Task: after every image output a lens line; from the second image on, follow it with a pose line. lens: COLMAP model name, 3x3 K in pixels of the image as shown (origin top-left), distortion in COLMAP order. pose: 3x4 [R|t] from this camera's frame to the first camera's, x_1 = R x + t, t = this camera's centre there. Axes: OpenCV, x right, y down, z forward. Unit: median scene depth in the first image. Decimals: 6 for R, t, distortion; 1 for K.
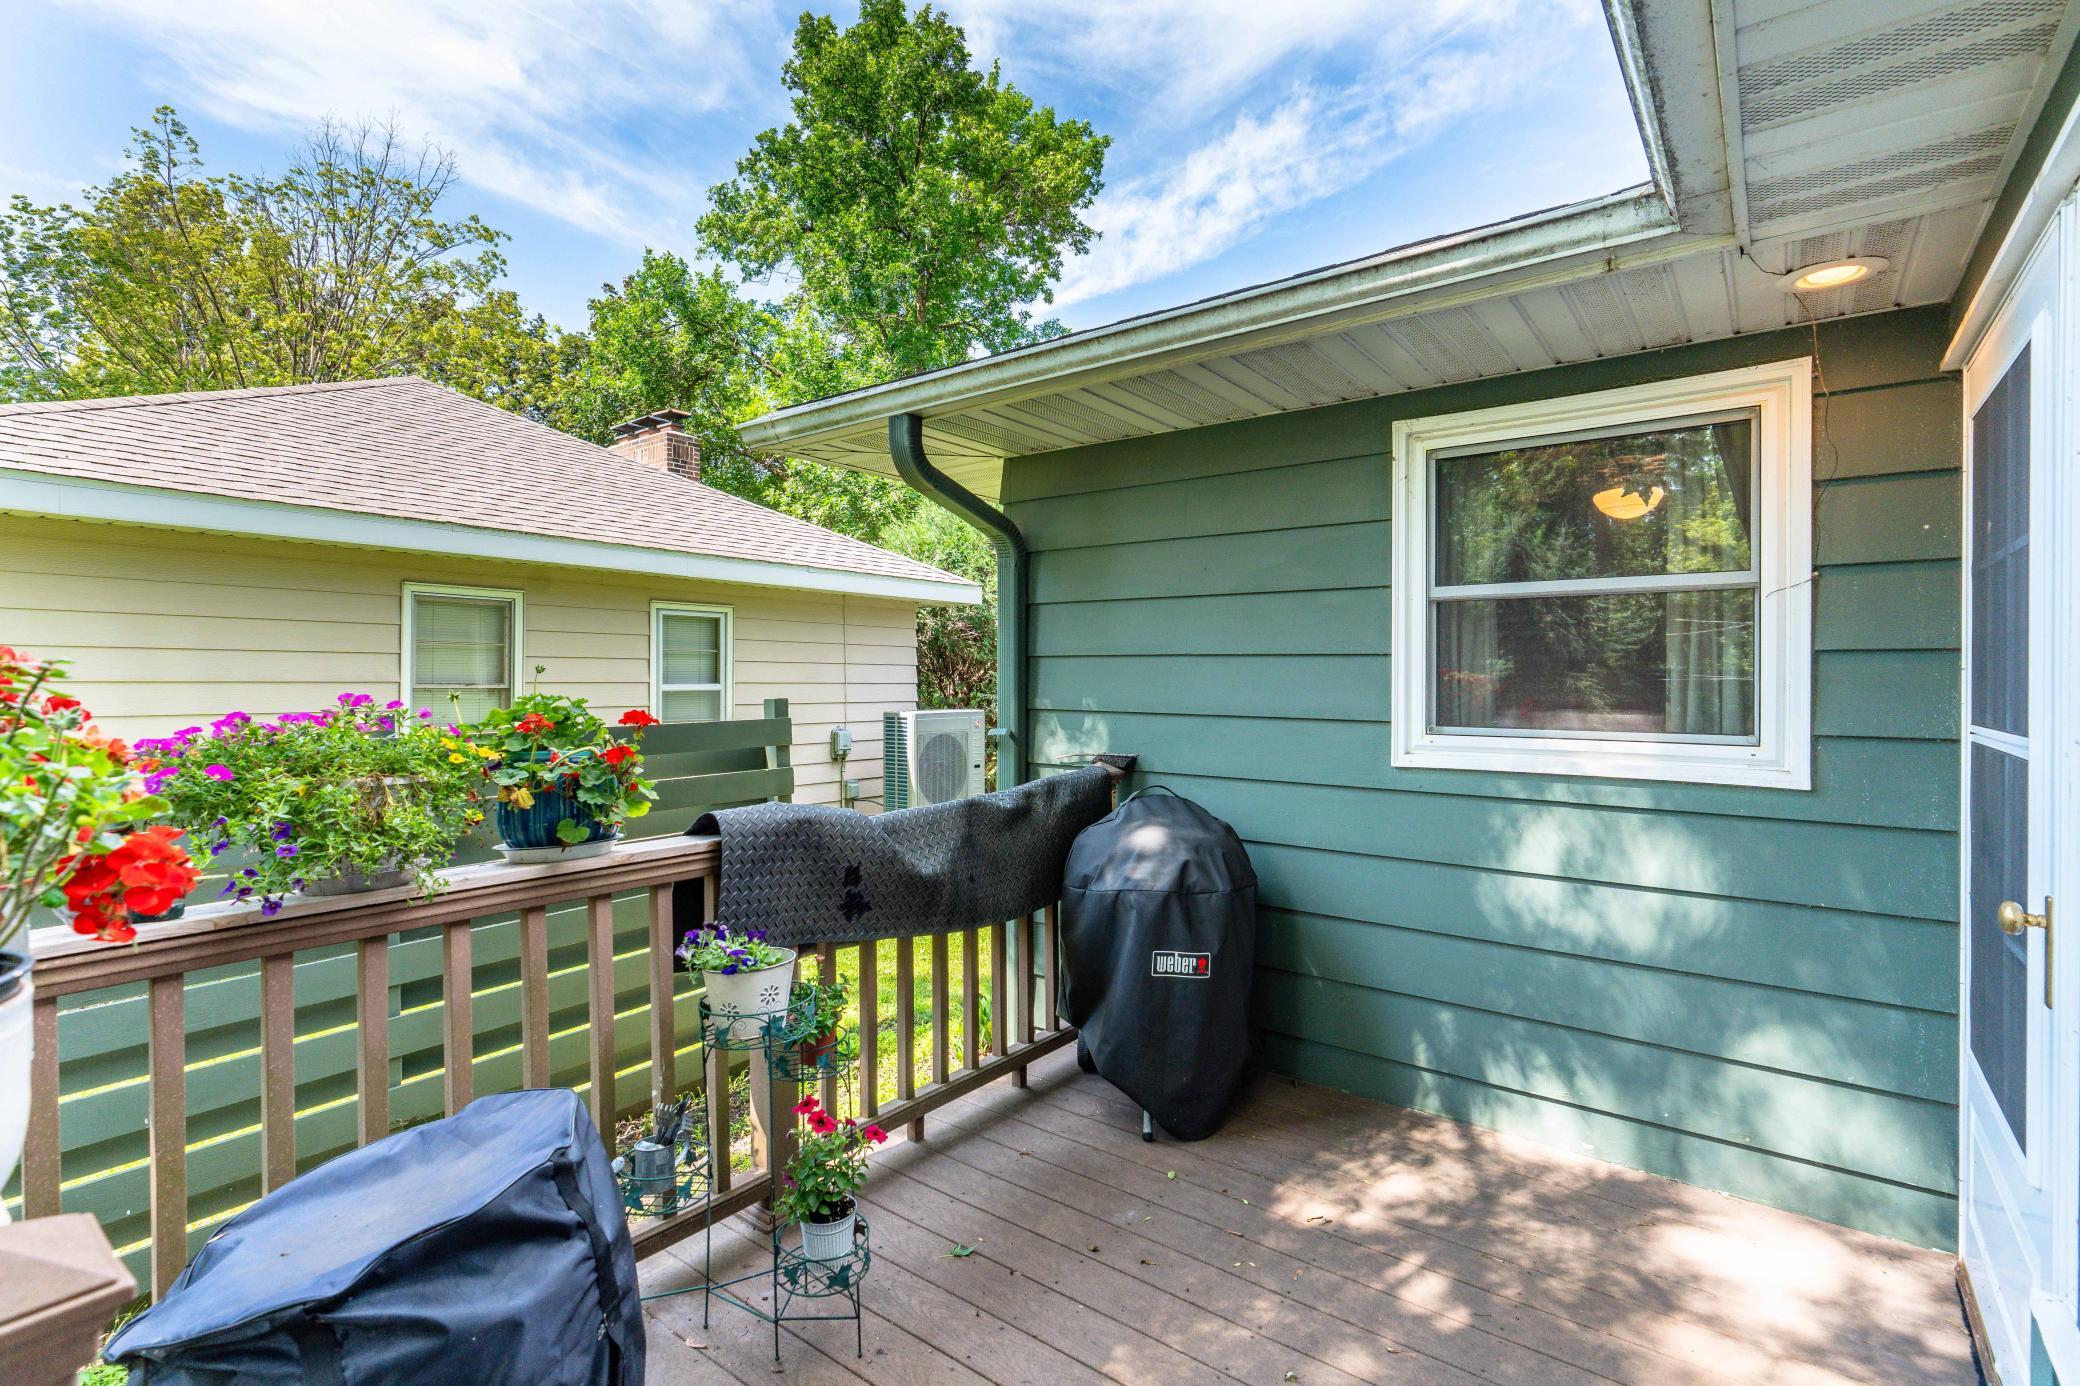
lens RADIAL K [[954.6, 0, 1040.0], [0, 954.6, 693.0], [0, 0, 1]] dist [0.000330, 0.000075]
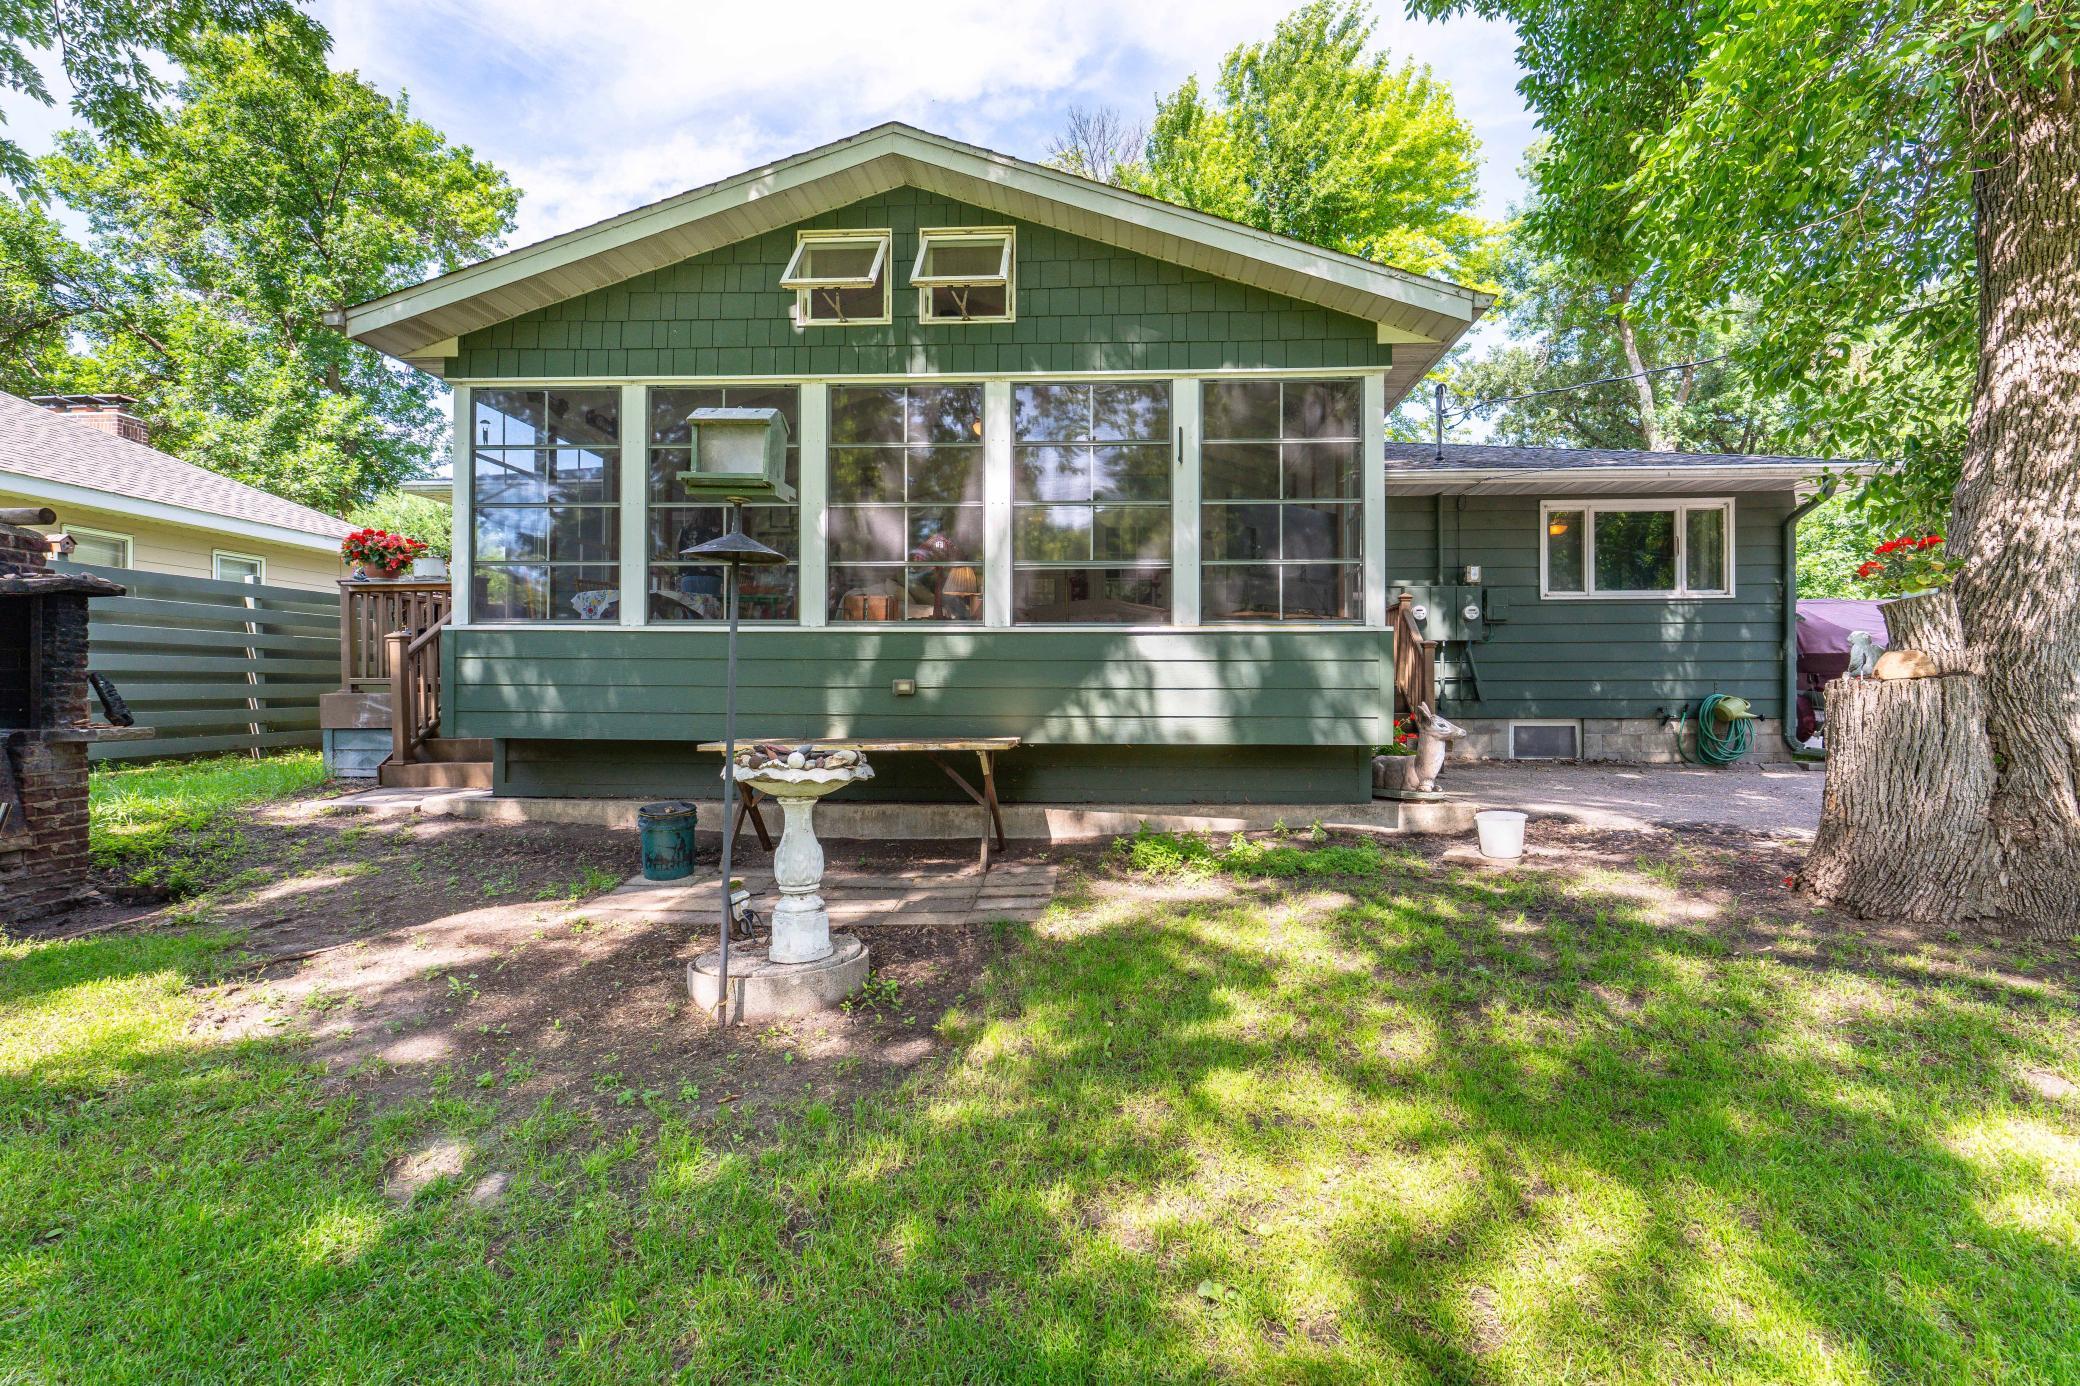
lens RADIAL K [[954.6, 0, 1040.0], [0, 954.6, 693.0], [0, 0, 1]] dist [0.000330, 0.000075]
pose [[0.836018, 0.008231, 0.548640, -0.041713], [0.001999, 0.999835, -0.018046, 0.059244], [-0.548698, 0.016183, 0.835864, -0.367133]]
